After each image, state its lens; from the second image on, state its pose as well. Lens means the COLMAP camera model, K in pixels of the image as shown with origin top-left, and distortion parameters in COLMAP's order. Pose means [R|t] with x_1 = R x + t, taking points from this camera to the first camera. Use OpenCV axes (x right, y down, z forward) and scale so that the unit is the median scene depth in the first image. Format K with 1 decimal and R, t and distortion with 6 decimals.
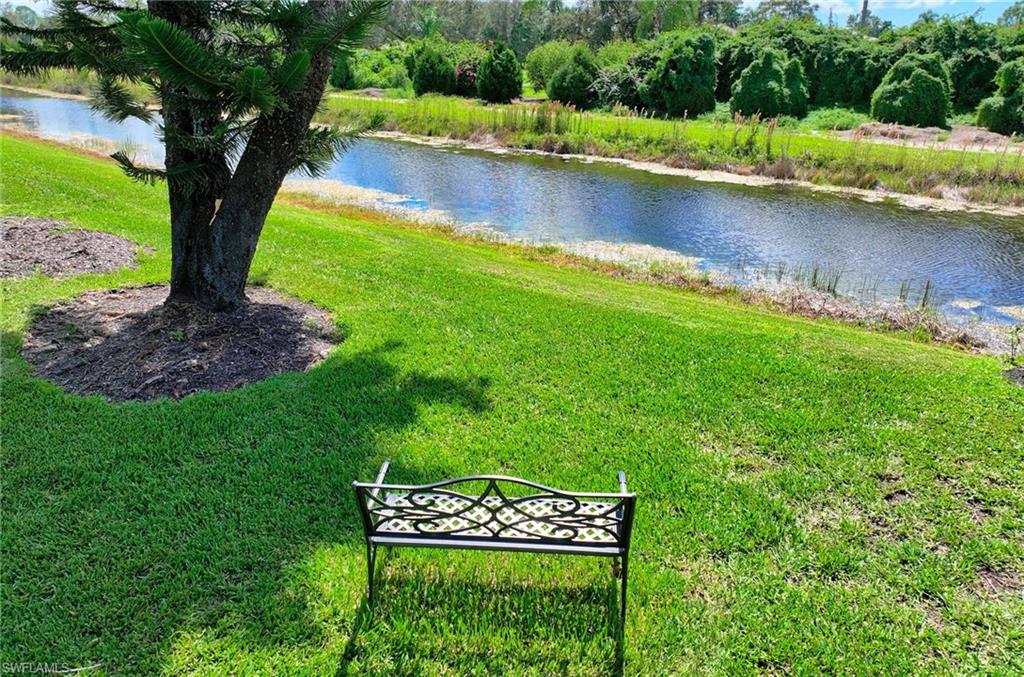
lens RADIAL K [[810.1, 0, 512.2], [0, 810.1, 341.5], [0, 0, 1]] dist [0.000495, 0.007487]
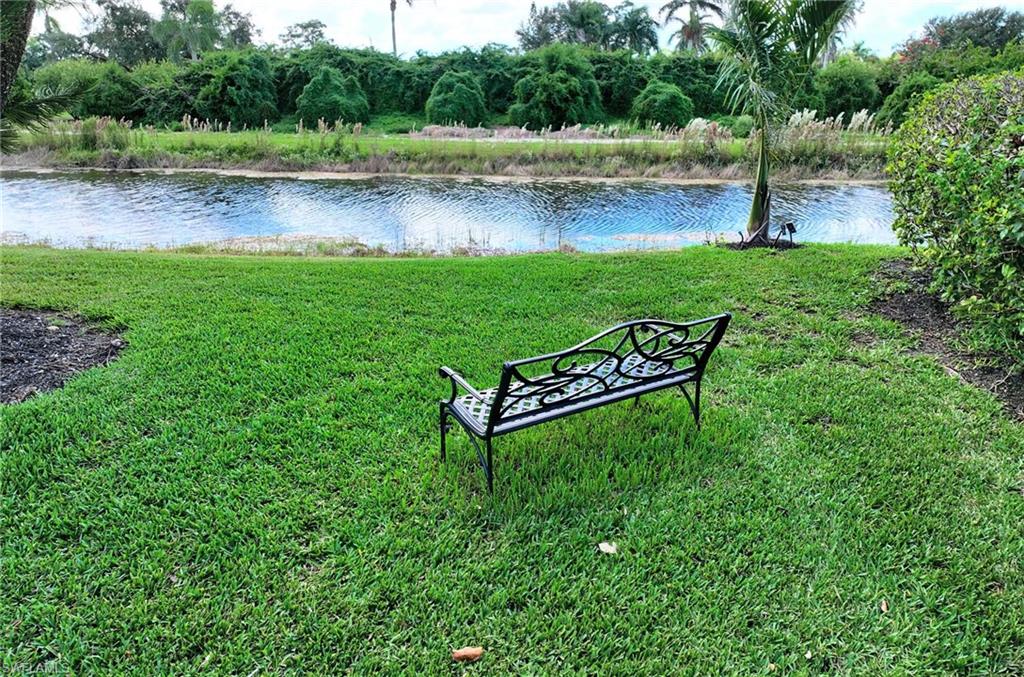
lens RADIAL K [[714.8, 0, 511.0], [0, 714.8, 335.1], [0, 0, 1]] dist [-0.003984, 0.005509]
pose [[0.787383, -0.174239, 0.591328, -0.157455], [0.188285, 0.981361, 0.038455, 0.024602], [-0.587007, 0.081060, 0.805513, 0.067560]]
